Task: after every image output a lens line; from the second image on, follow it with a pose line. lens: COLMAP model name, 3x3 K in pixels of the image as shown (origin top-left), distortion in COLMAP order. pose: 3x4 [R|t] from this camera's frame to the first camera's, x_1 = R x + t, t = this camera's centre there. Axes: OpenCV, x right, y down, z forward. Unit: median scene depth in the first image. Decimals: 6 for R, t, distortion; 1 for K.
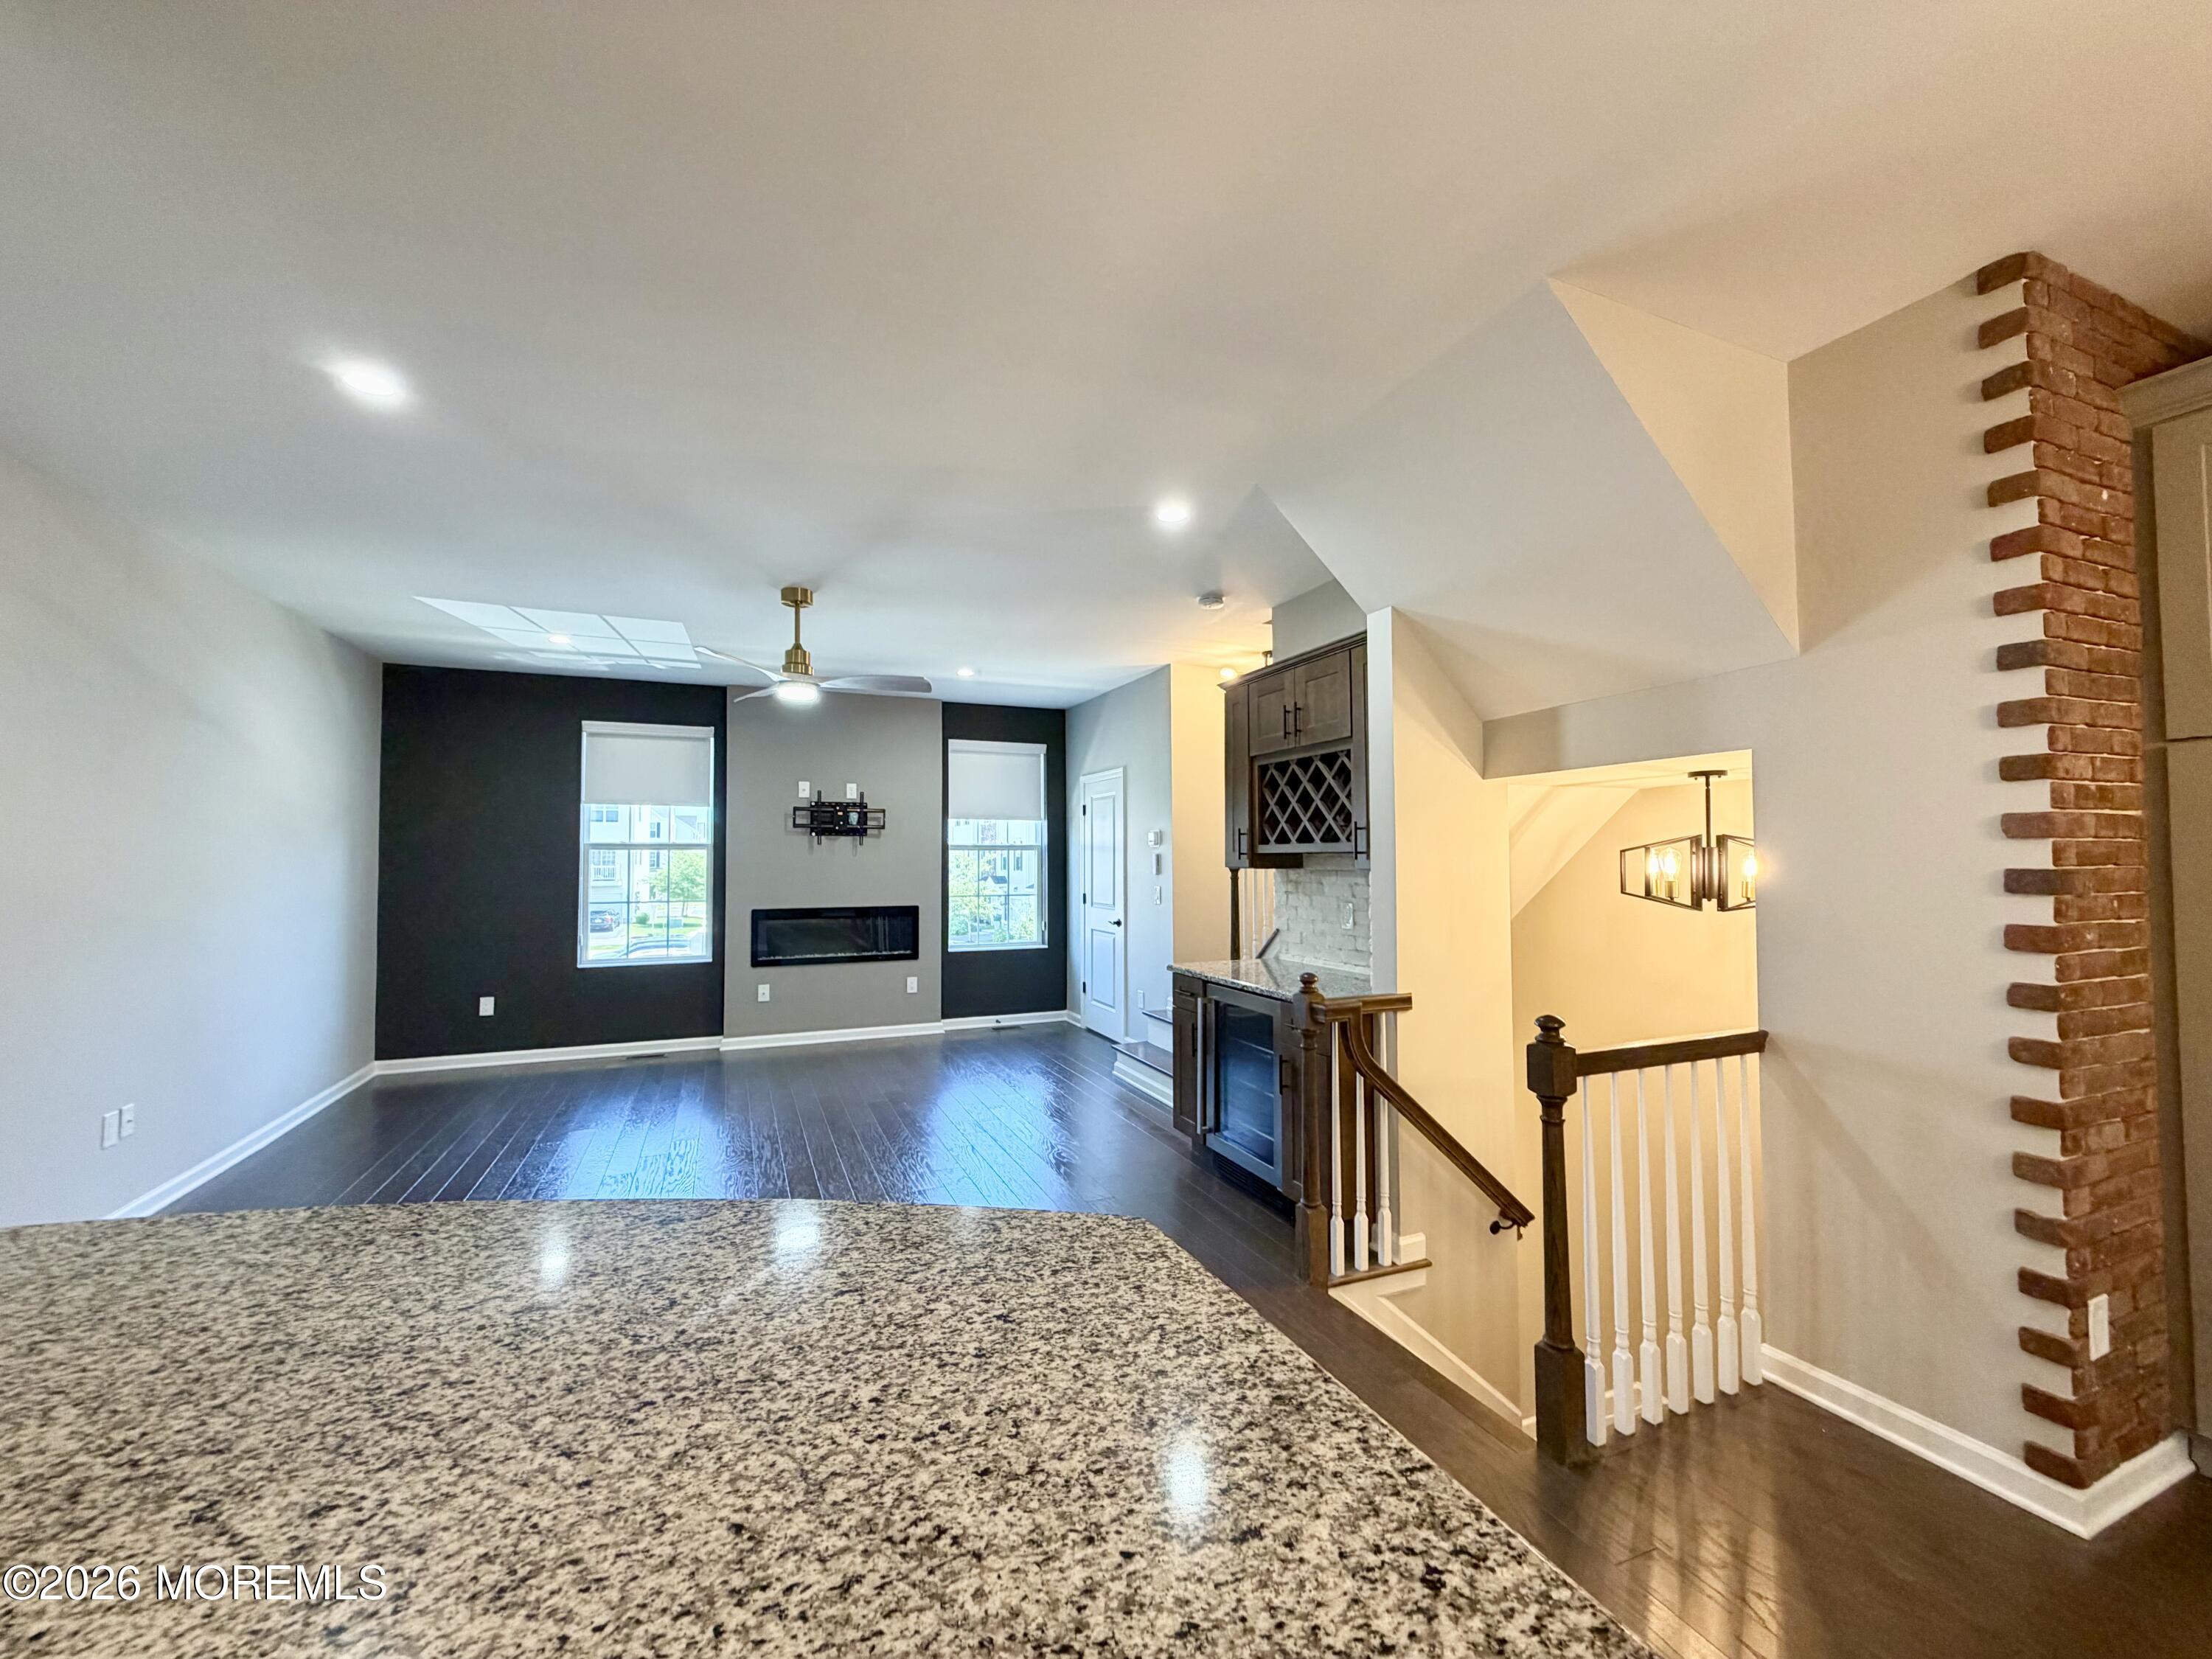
lens RADIAL K [[880.0, 0, 1103.2], [0, 880.0, 831.4], [0, 0, 1]] dist [0.002838, 0.000228]
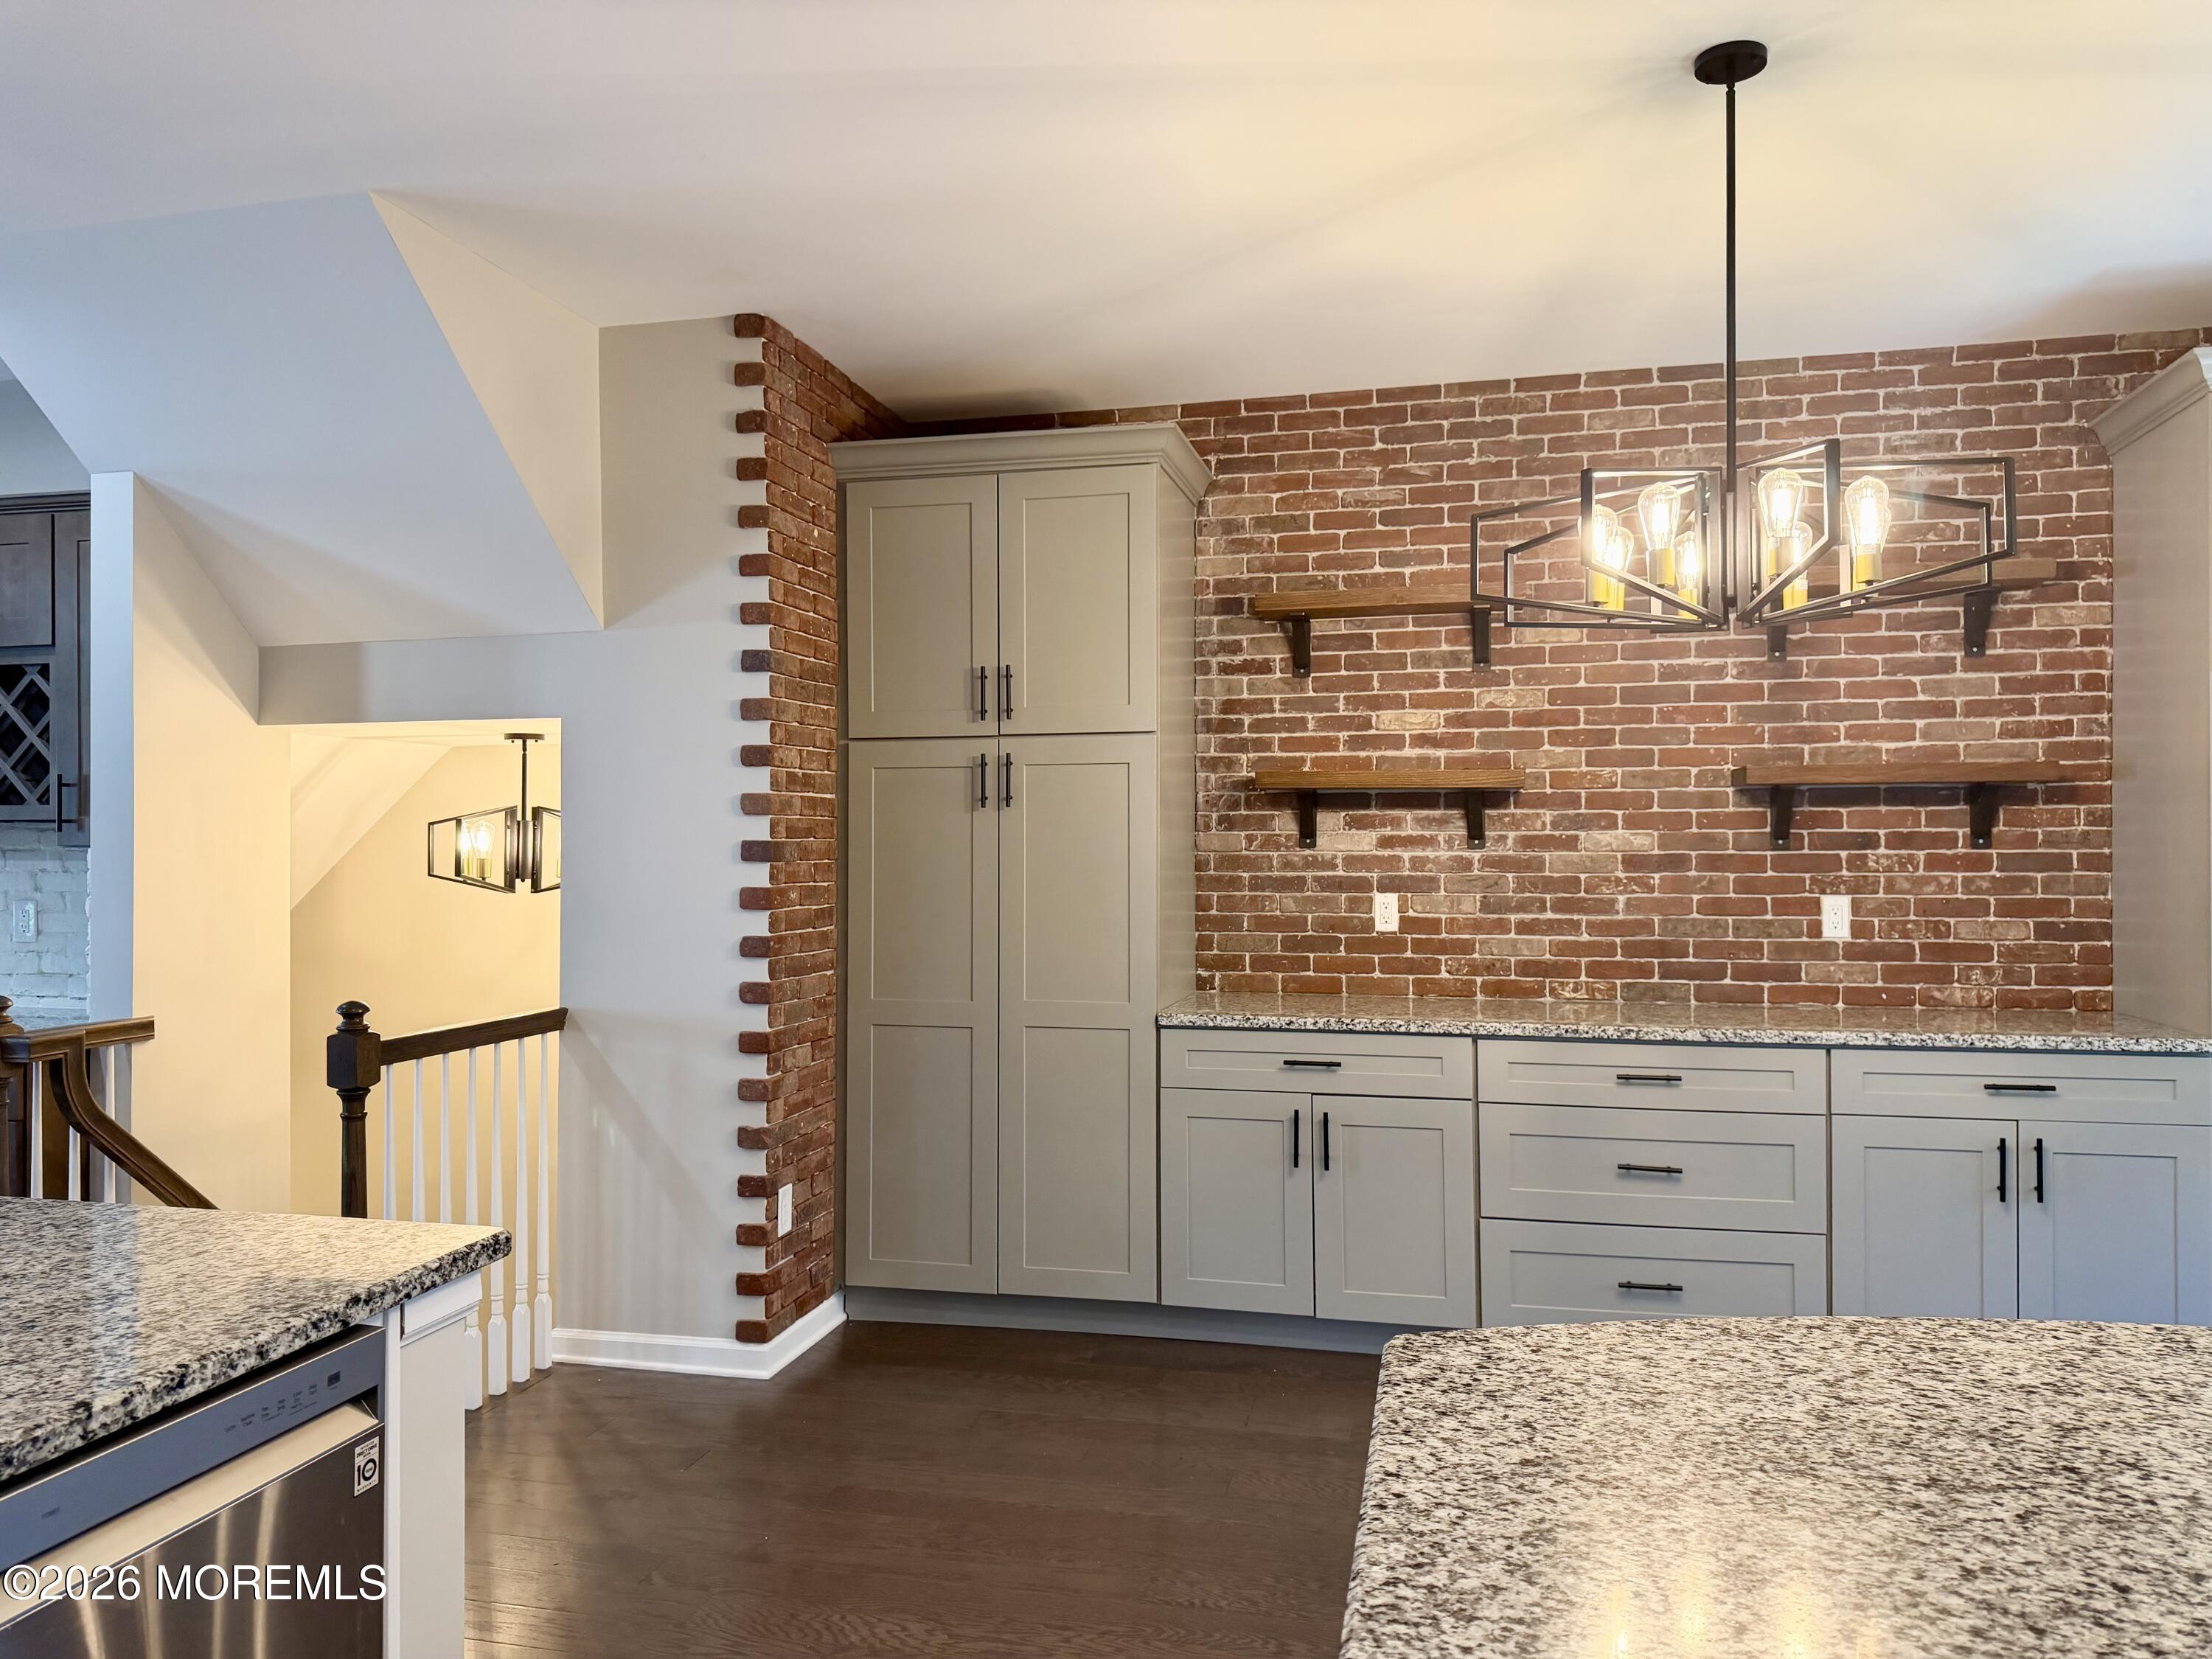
lens RADIAL K [[1553.6, 0, 1098.0], [0, 1553.6, 838.0], [0, 0, 1]] dist [0.108733, -0.158979]
pose [[0.594291, 0.005958, 0.804228, -0.199434], [-0.028317, 0.999508, 0.013520, -0.001353], [-0.803751, -0.030808, 0.594167, -0.332560]]
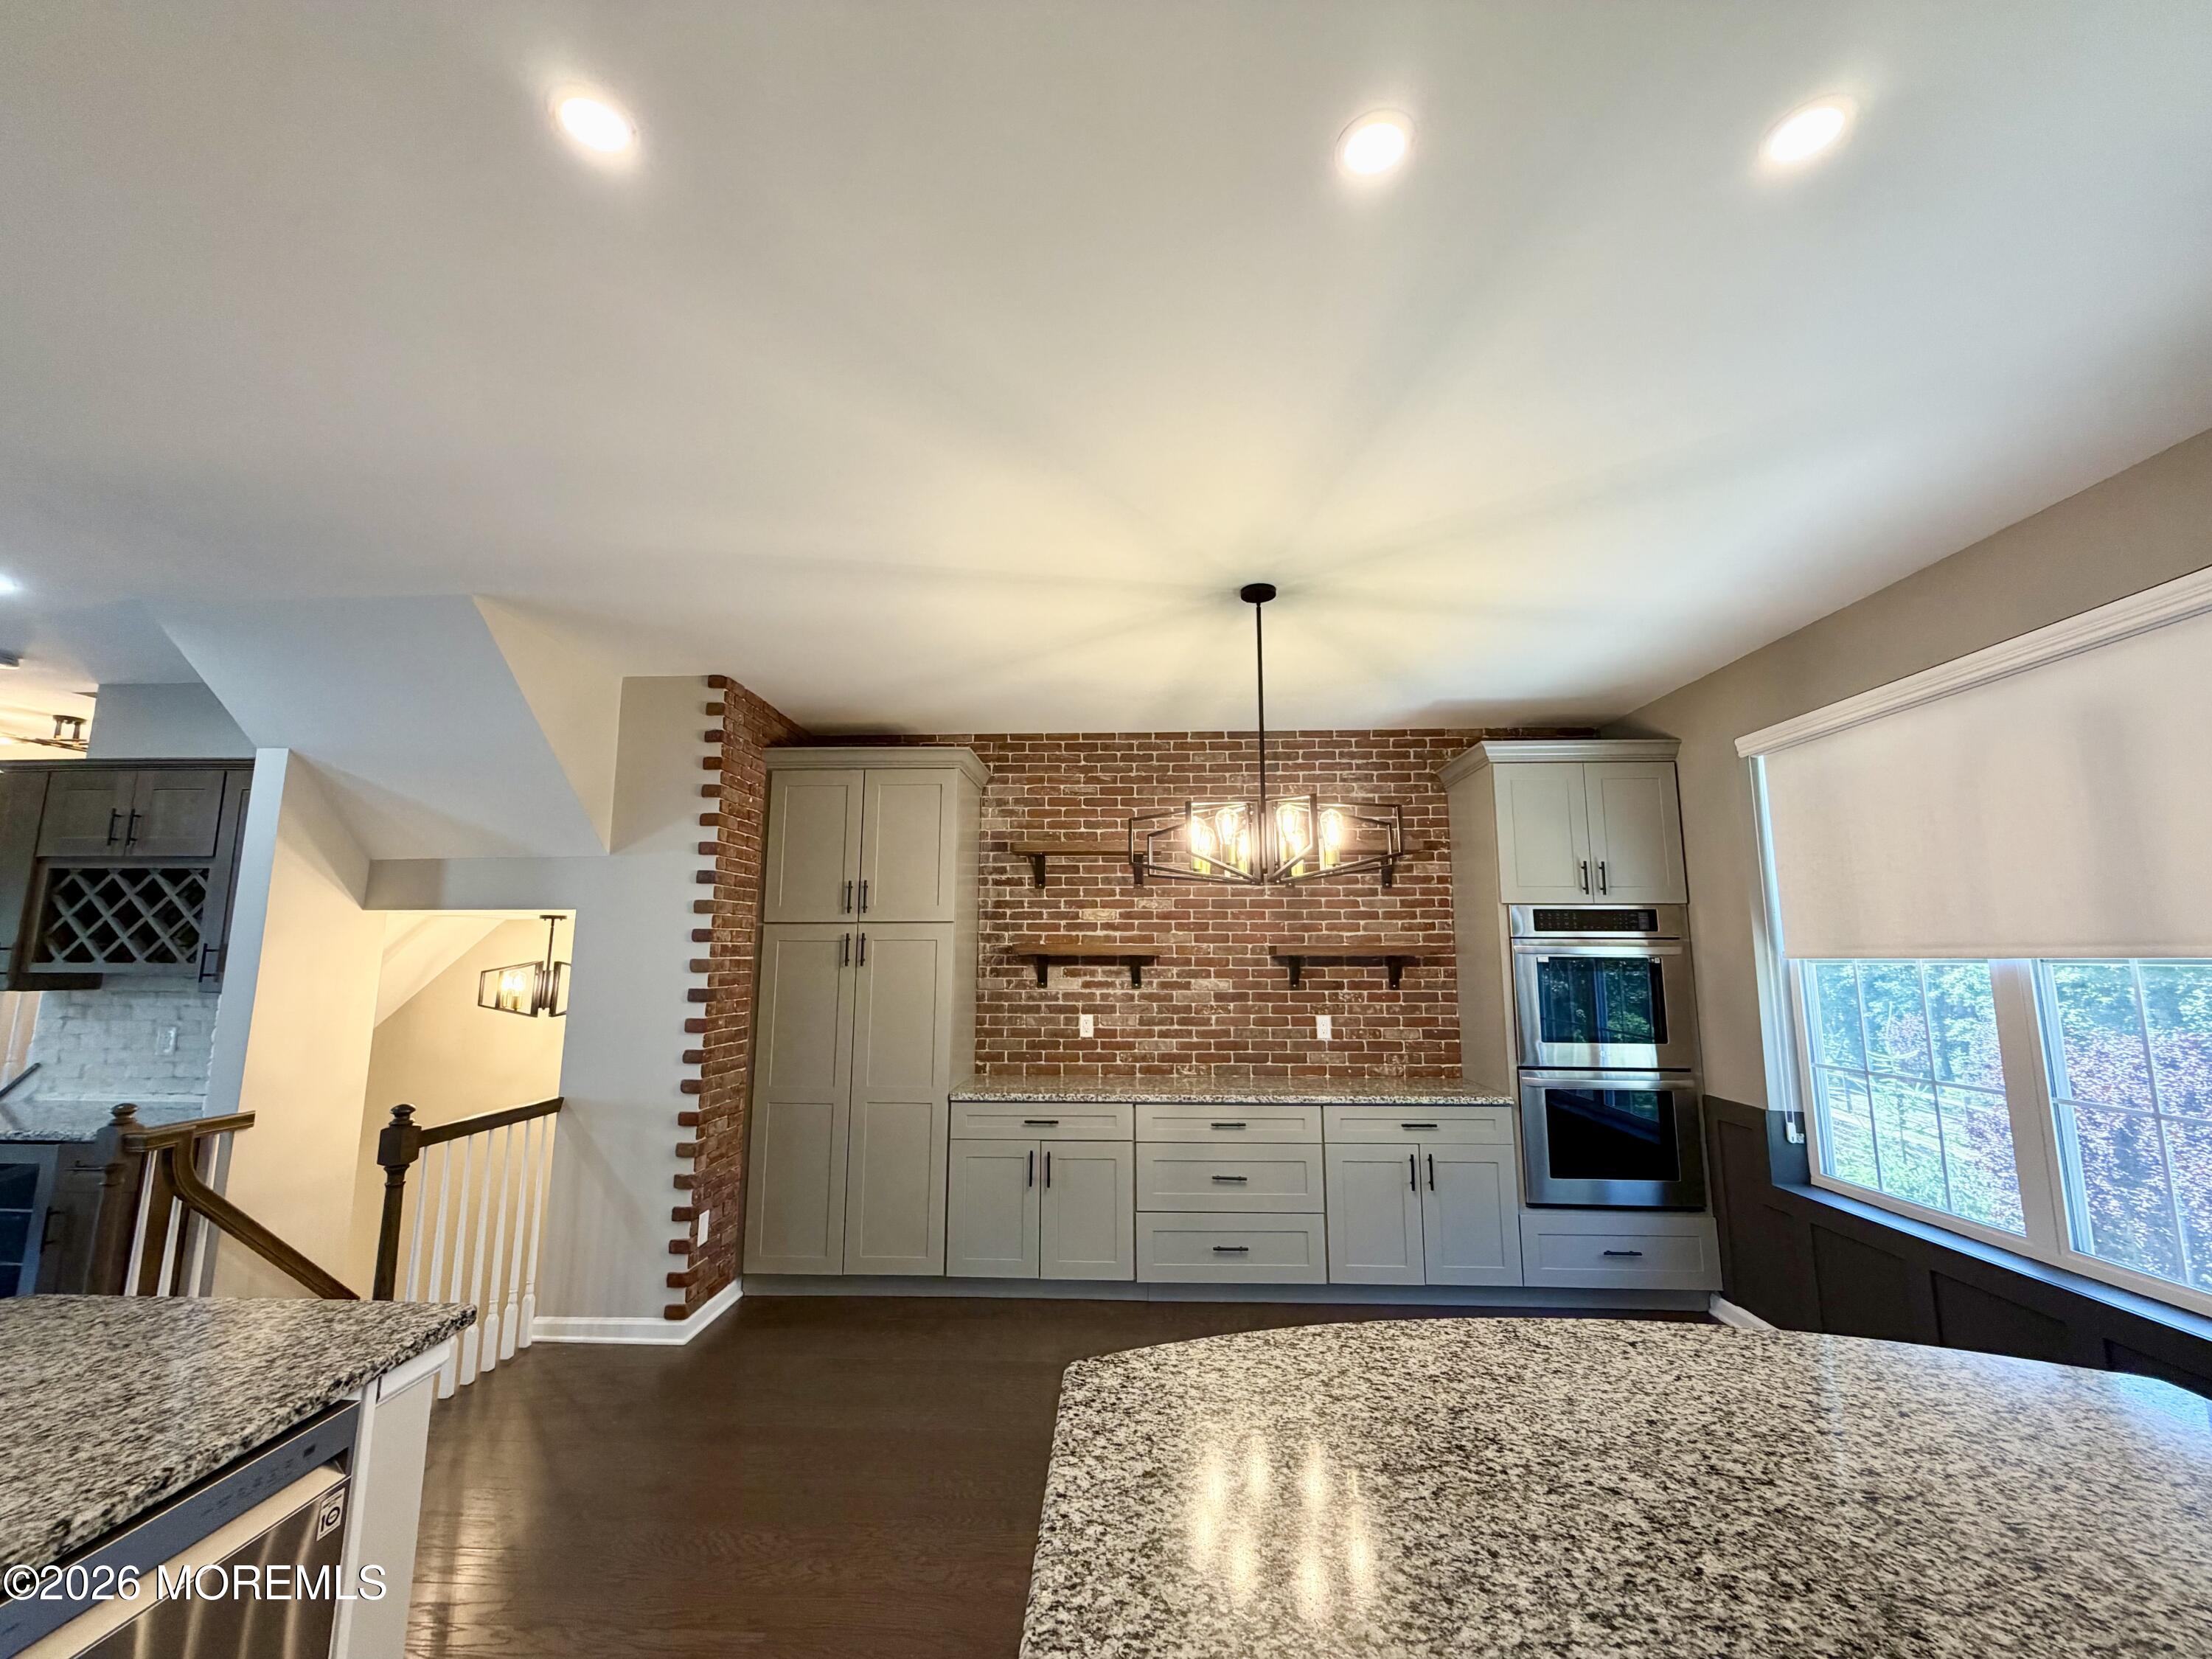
lens RADIAL K [[879.9, 0, 1100.1], [0, 879.9, 828.3], [0, 0, 1]] dist [0.000272, -0.000004]
pose [[0.431630, 0.136887, 0.891604, -0.173289], [-0.035525, 0.990231, -0.134831, -0.039872], [-0.901351, 0.026523, 0.432277, -0.329139]]
